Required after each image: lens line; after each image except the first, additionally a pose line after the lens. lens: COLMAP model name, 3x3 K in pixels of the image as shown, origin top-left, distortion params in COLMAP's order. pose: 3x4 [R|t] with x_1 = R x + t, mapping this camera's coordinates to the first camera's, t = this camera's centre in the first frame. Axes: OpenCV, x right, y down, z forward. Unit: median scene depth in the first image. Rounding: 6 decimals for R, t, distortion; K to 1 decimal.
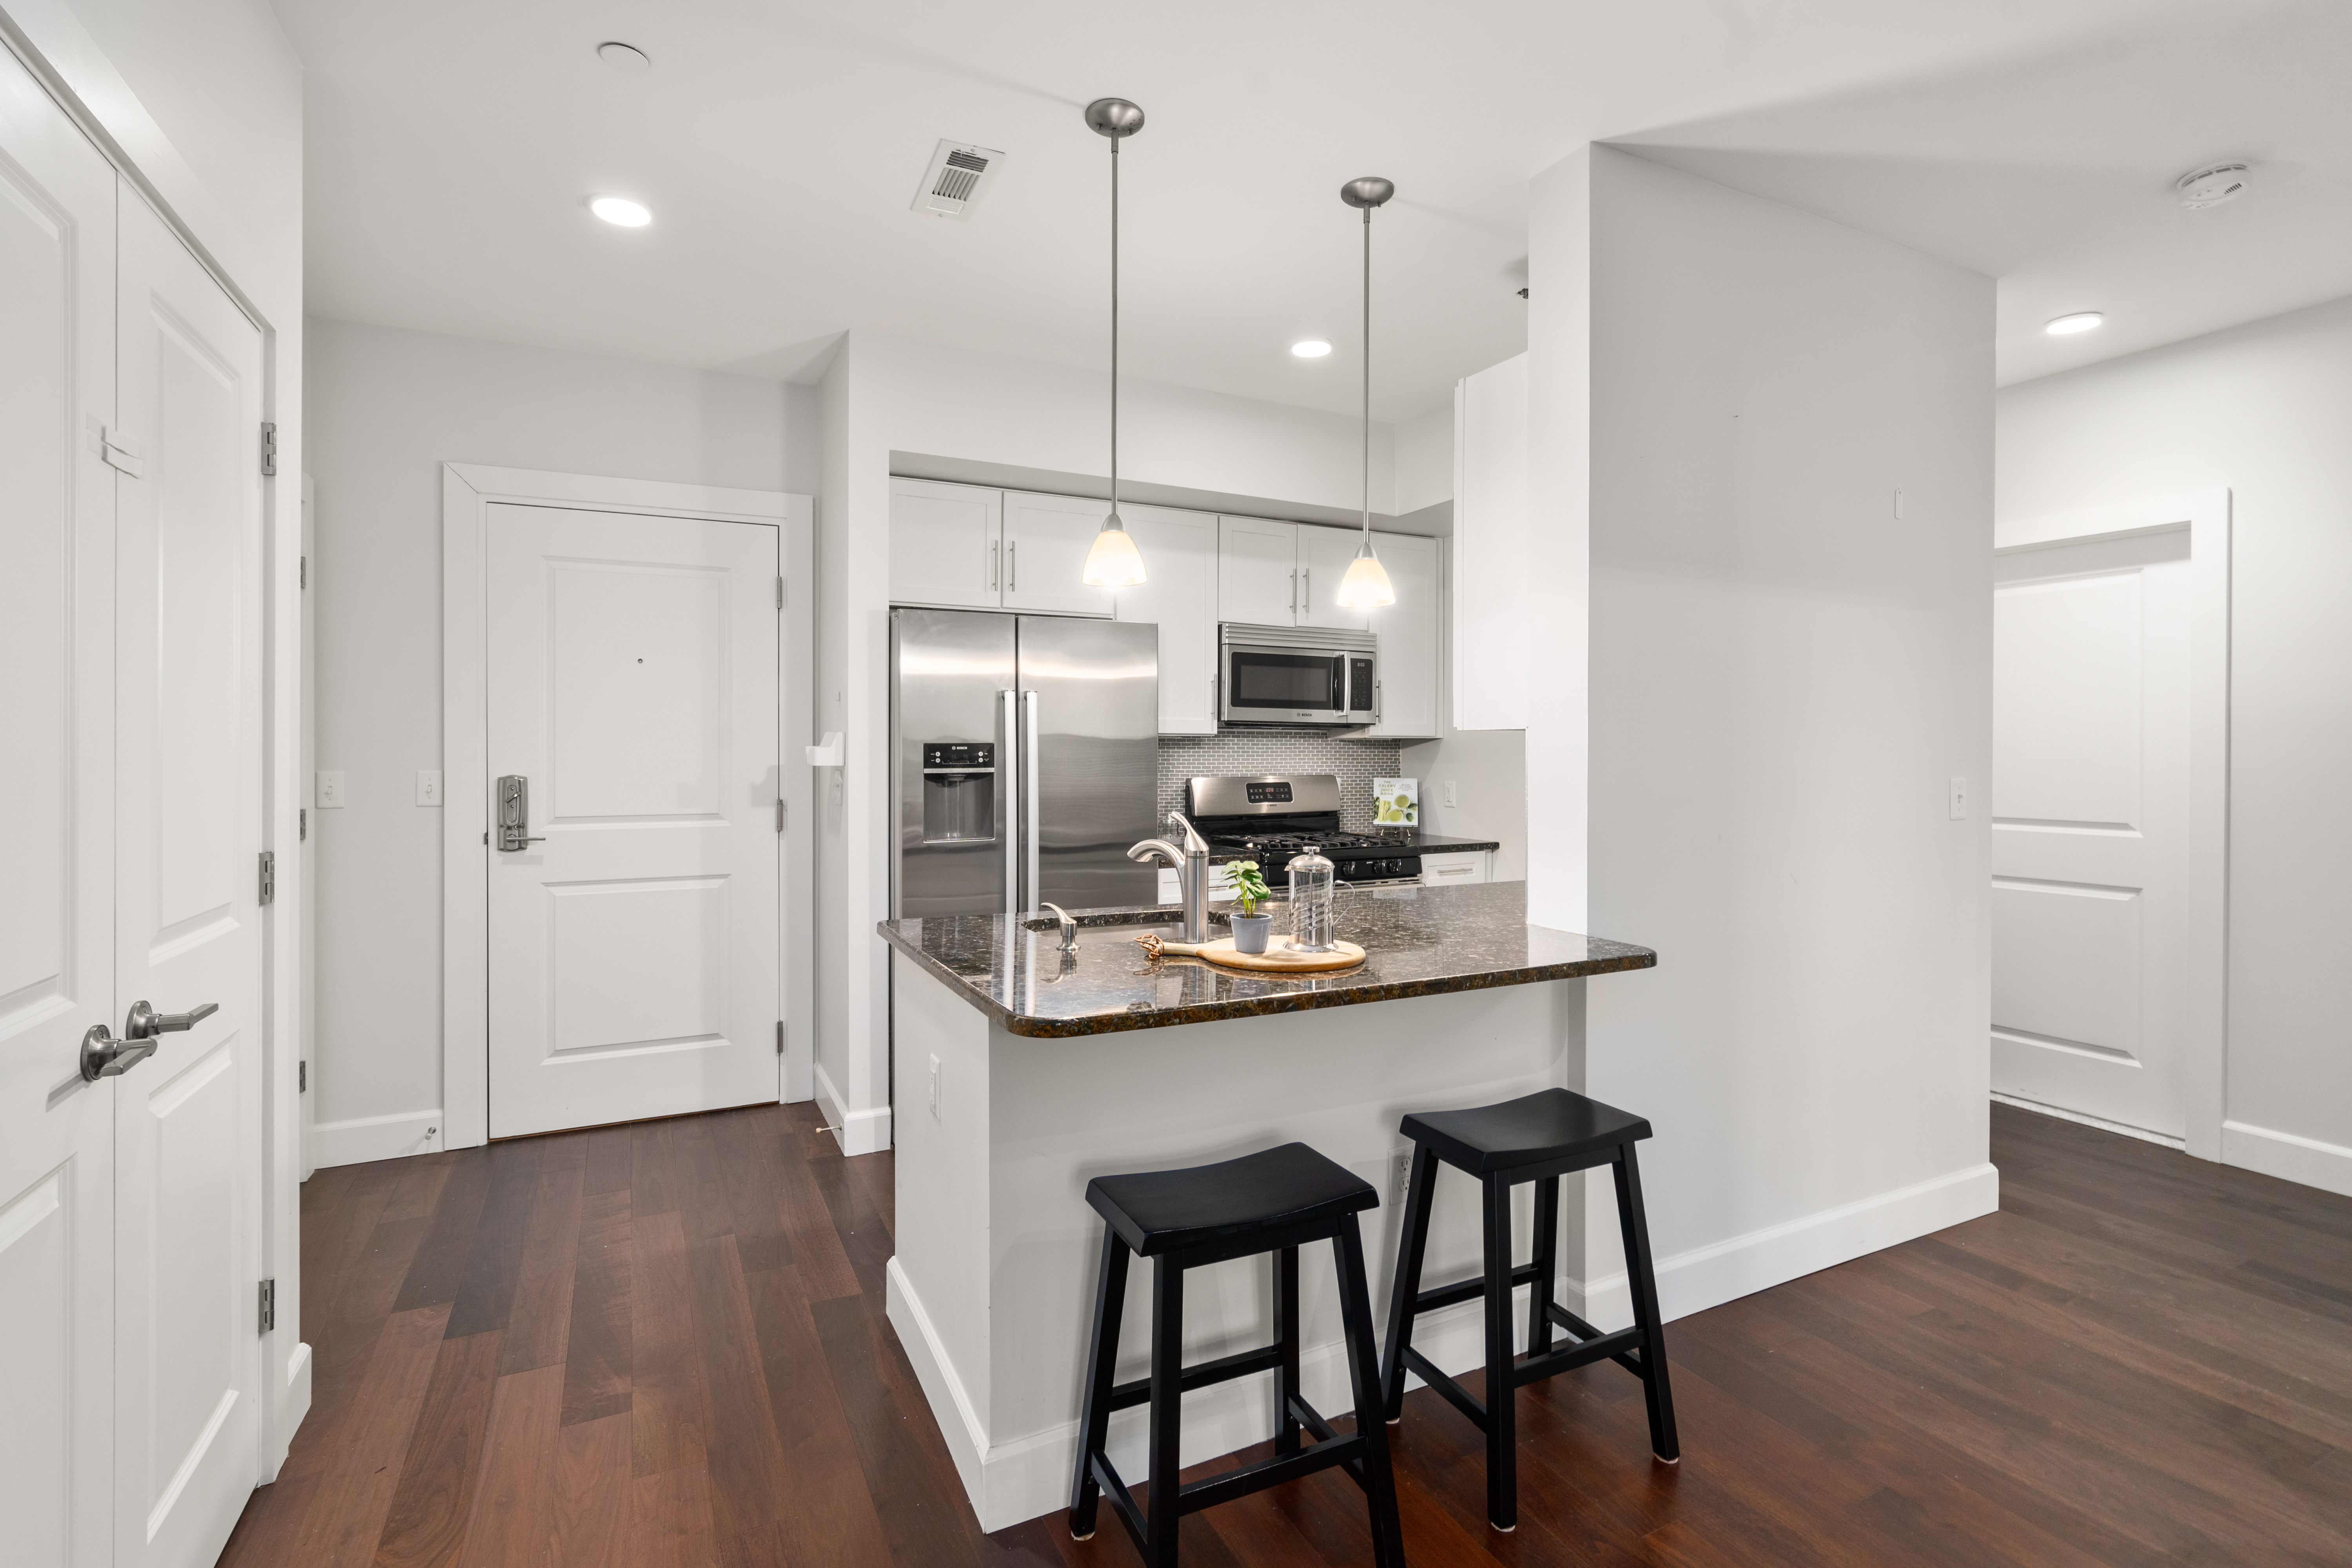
lens RADIAL K [[1088.4, 0, 1178.0], [0, 1088.4, 751.9], [0, 0, 1]] dist [-0.000658, 0.001257]
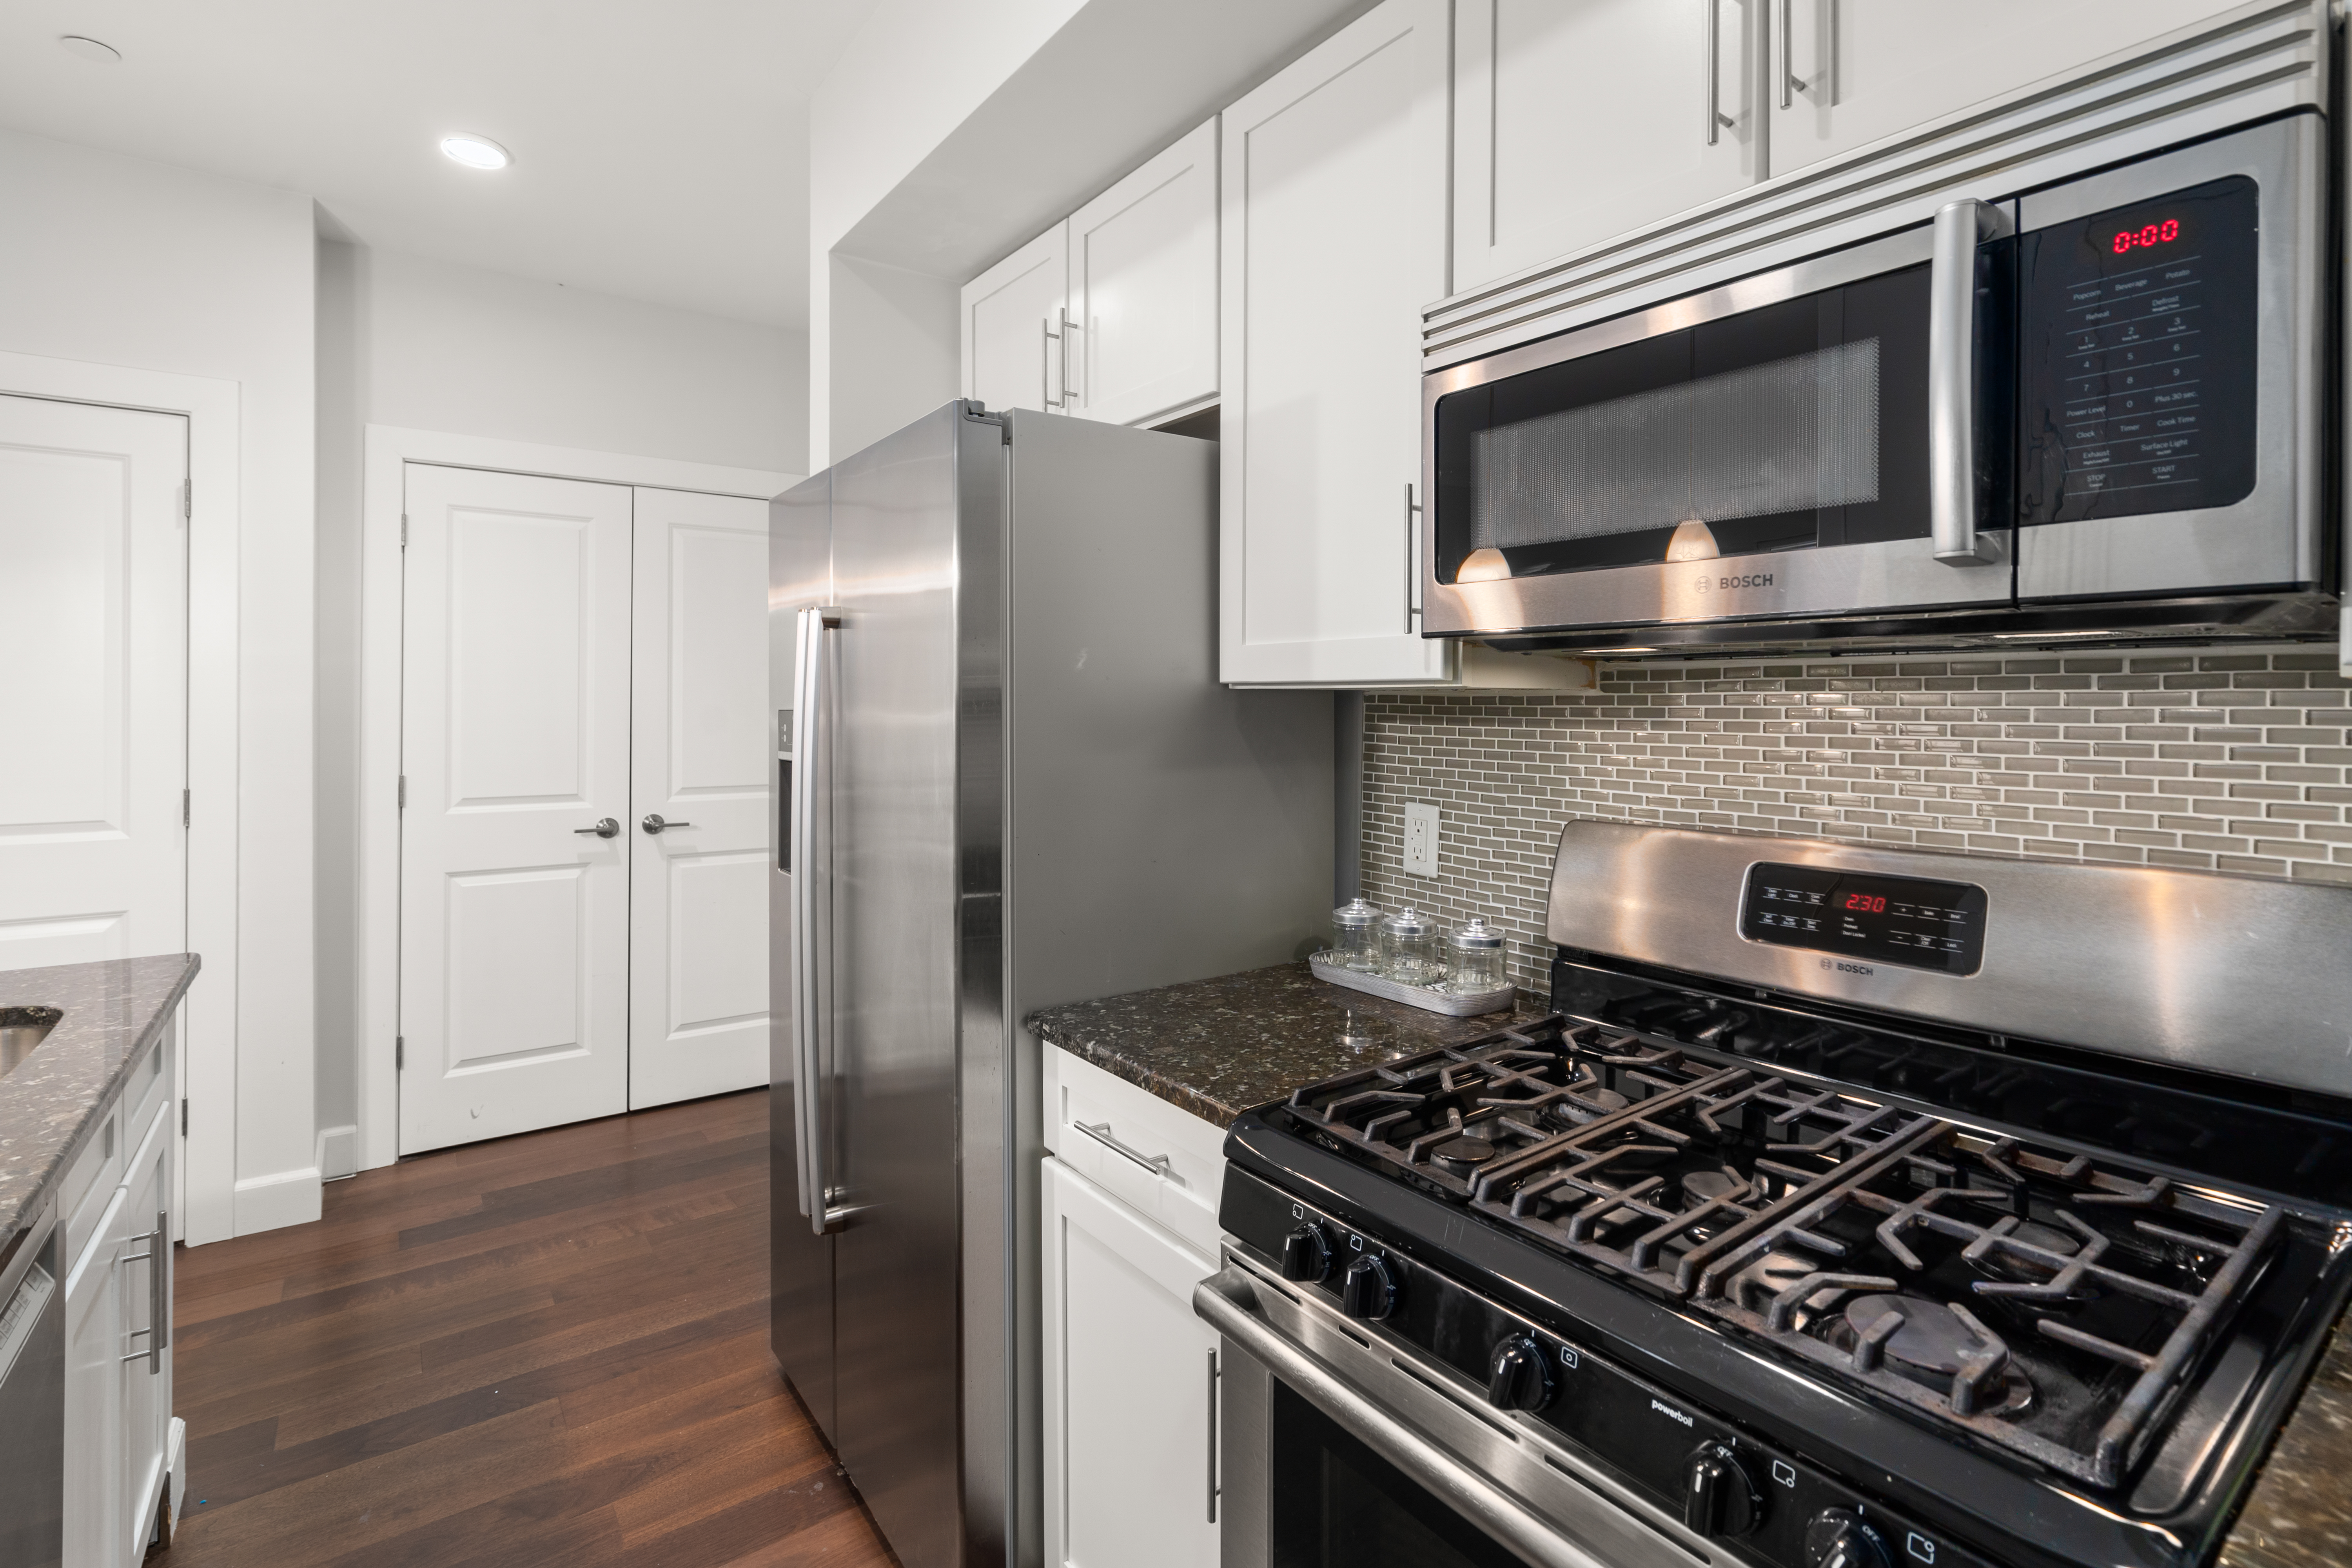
lens RADIAL K [[1088.4, 0, 1199.0], [0, 1088.4, 708.7], [0, 0, 1]] dist [-0.000658, 0.001257]
pose [[0.170214, 0.002083, -0.985405, 0.380878], [-0.007321, 0.999973, 0.000849, -0.010328], [0.985380, 0.007070, 0.170225, 1.038269]]
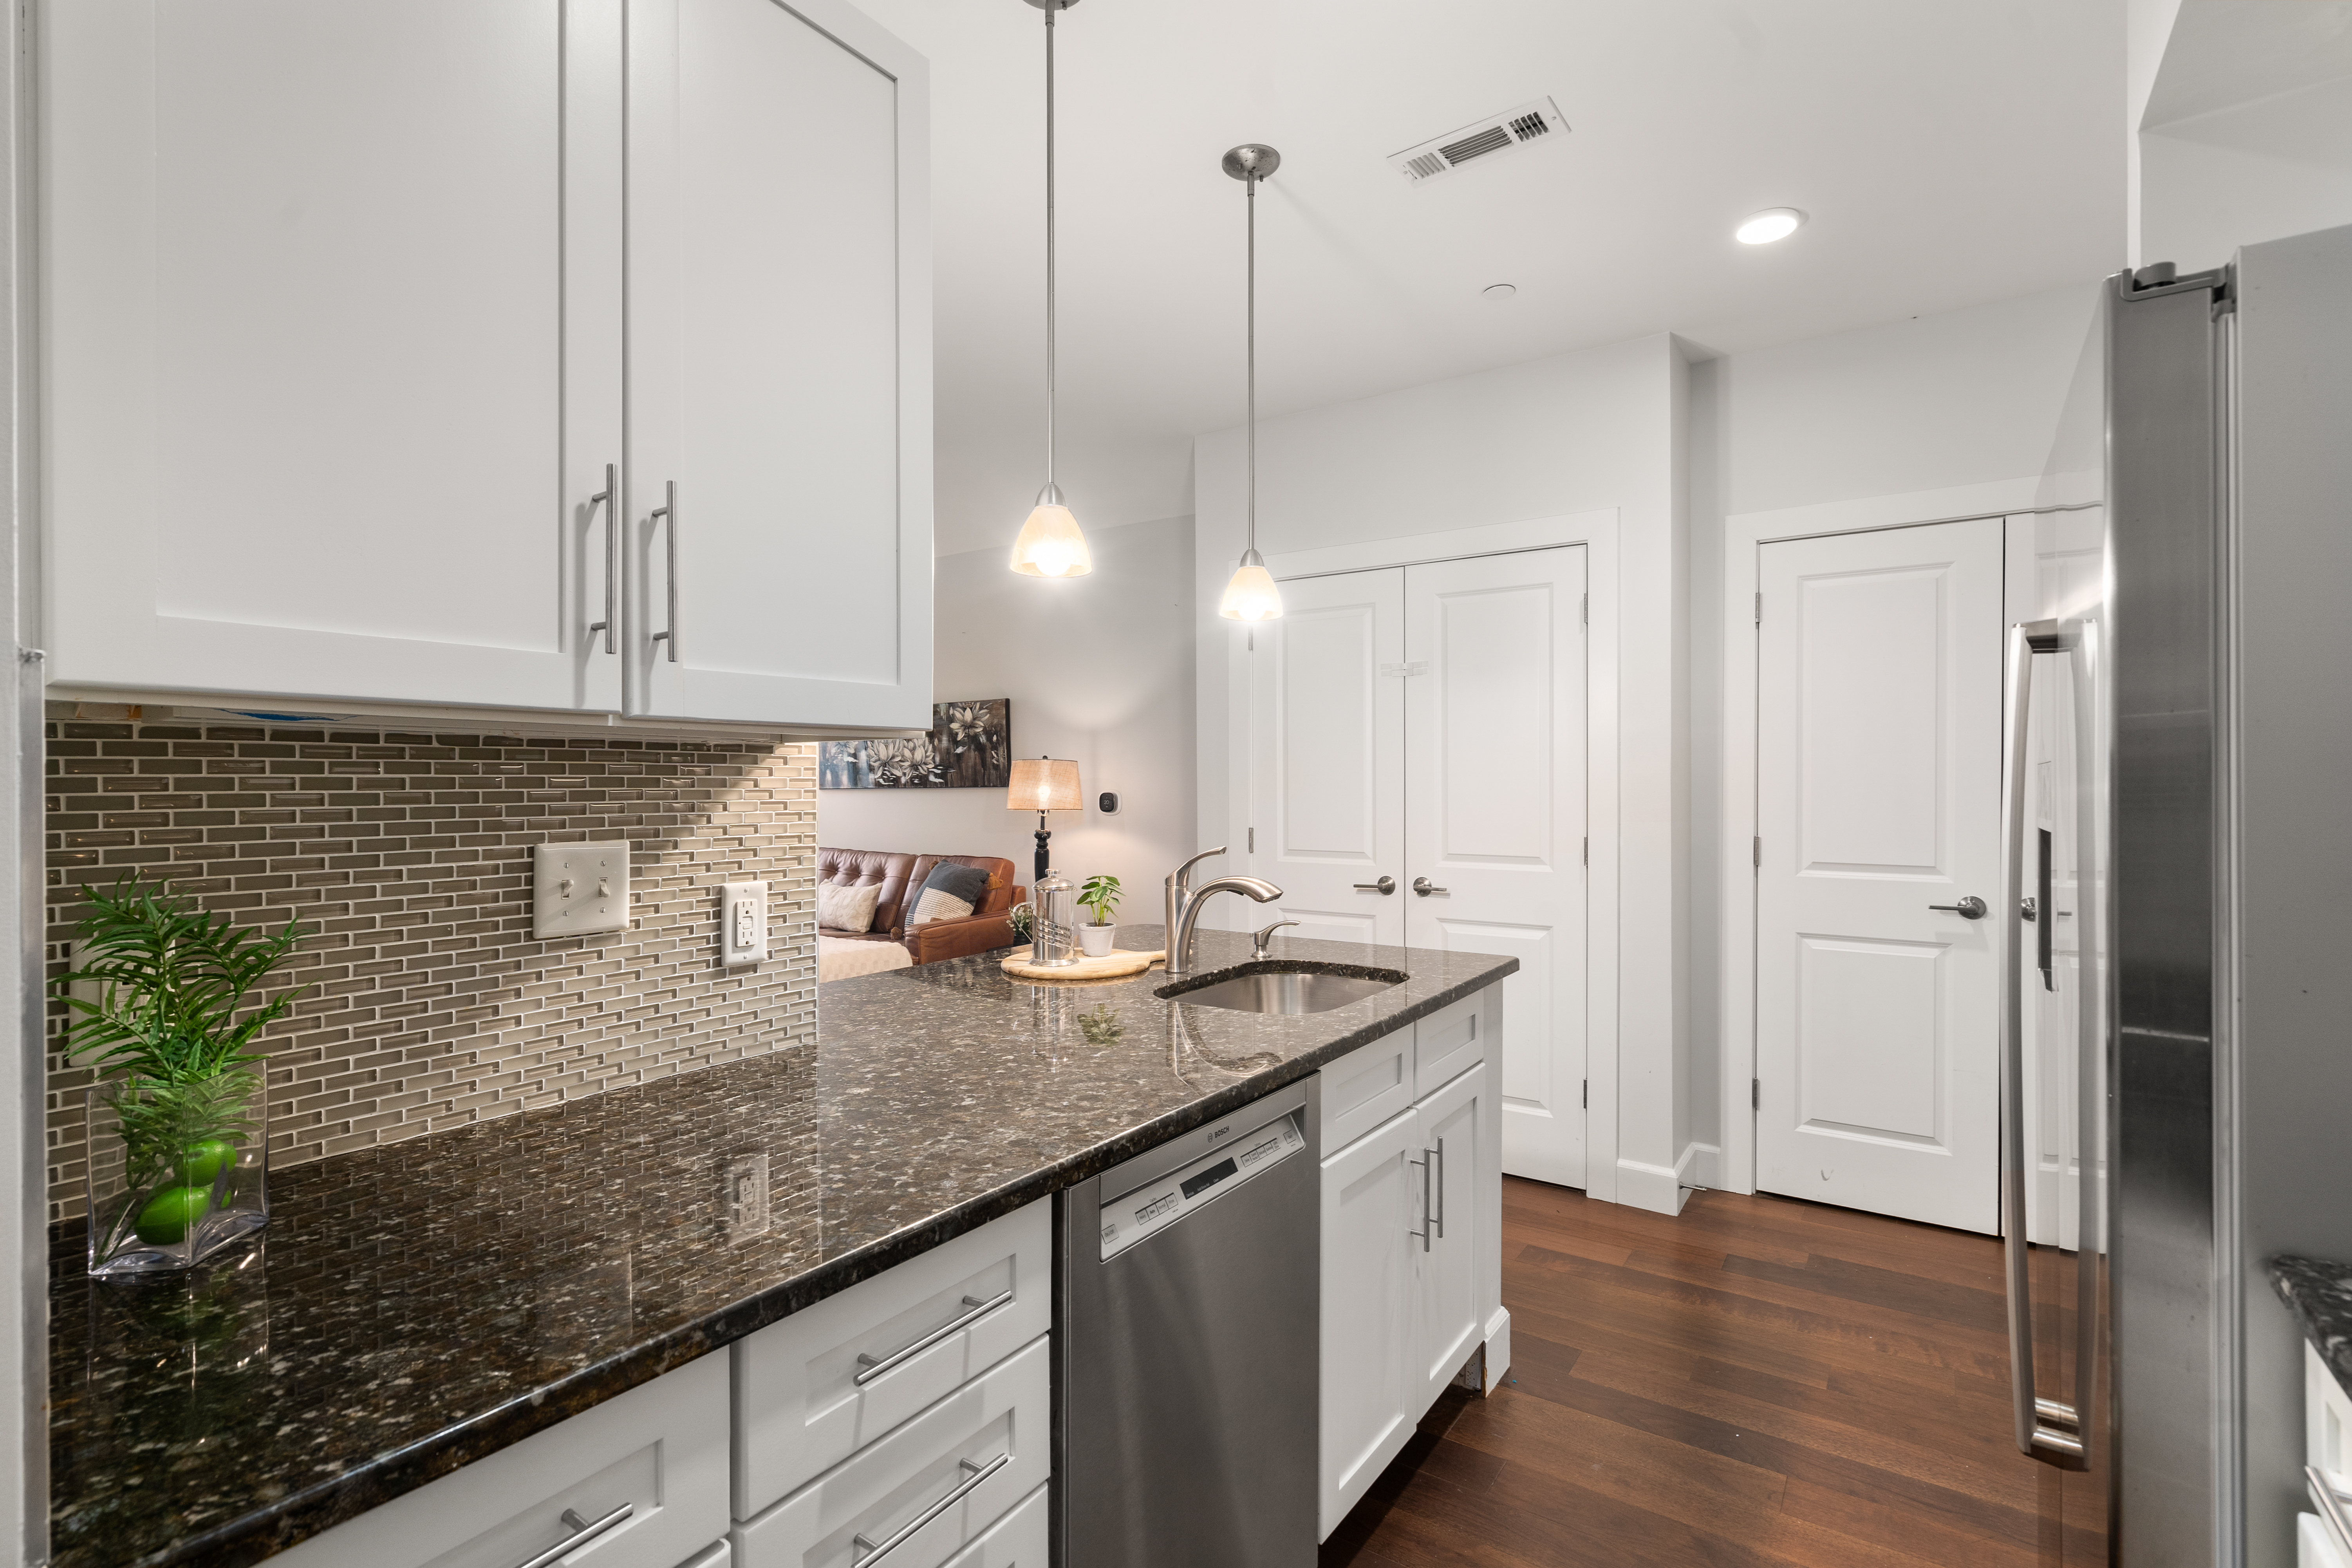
lens RADIAL K [[1088.4, 0, 1174.2], [0, 1088.4, 784.3], [0, 0, 1]] dist [-0.000658, 0.001257]
pose [[-0.881359, 0.002755, -0.472439, 0.300563], [0.000312, 0.999986, 0.005248, -0.001513], [0.472447, 0.004478, -0.881347, 1.141877]]
